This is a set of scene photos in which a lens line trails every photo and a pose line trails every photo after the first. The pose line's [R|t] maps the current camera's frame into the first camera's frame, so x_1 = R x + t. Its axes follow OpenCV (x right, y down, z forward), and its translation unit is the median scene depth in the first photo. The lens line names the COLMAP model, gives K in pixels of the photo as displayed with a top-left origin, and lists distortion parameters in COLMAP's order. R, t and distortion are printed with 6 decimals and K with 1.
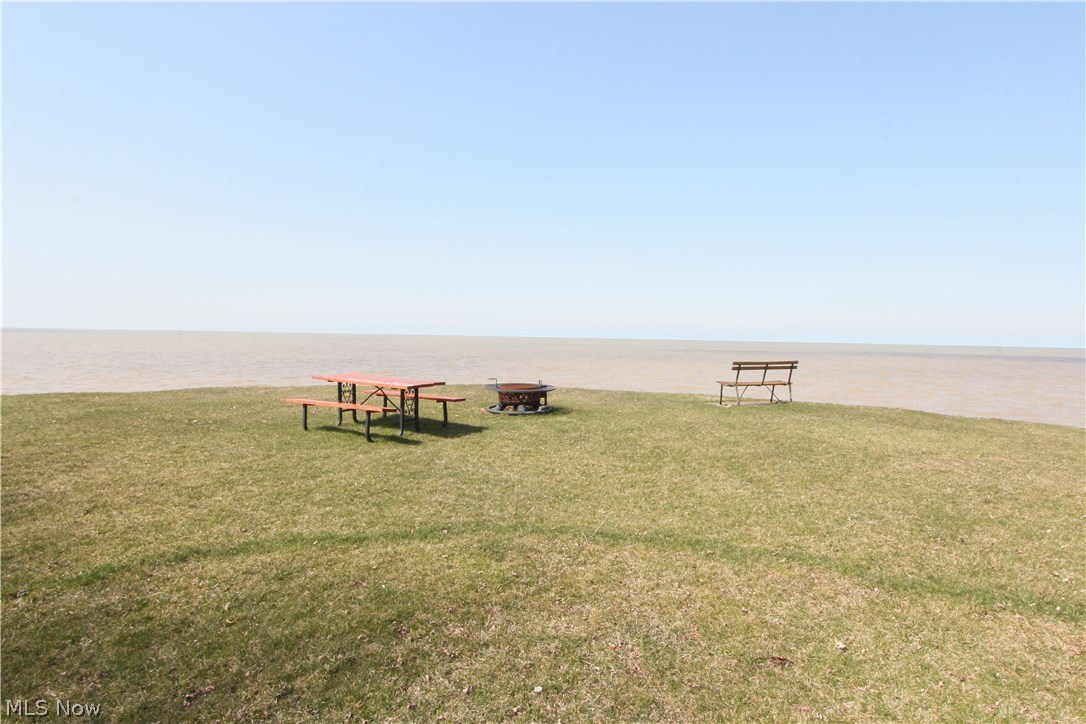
lens RADIAL K [[607.5, 0, 542.1], [0, 607.5, 360.2], [0, 0, 1]] dist [0.002620, 0.000166]
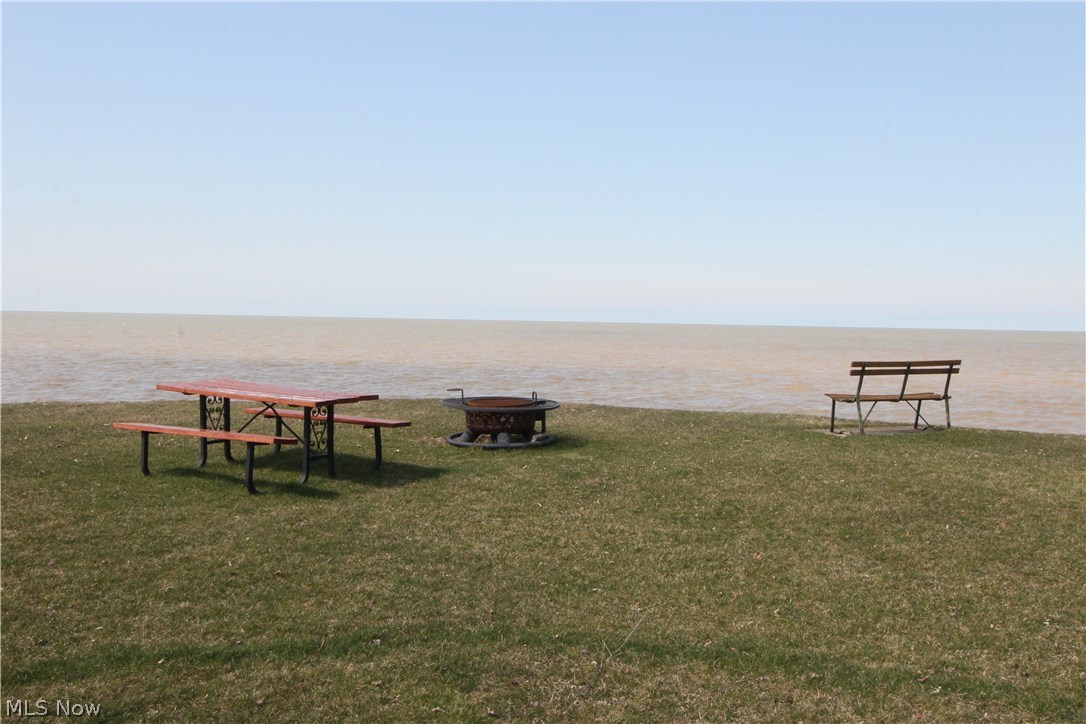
lens RADIAL K [[620.4, 0, 543.1], [0, 620.4, 362.8], [0, 0, 1]] dist [-0.001891, -0.000196]
pose [[0.999989, 0.000291, -0.004763, 0.008522], [-0.000253, 0.999967, 0.008148, -0.001079], [0.004766, -0.008147, 0.999955, 0.384175]]
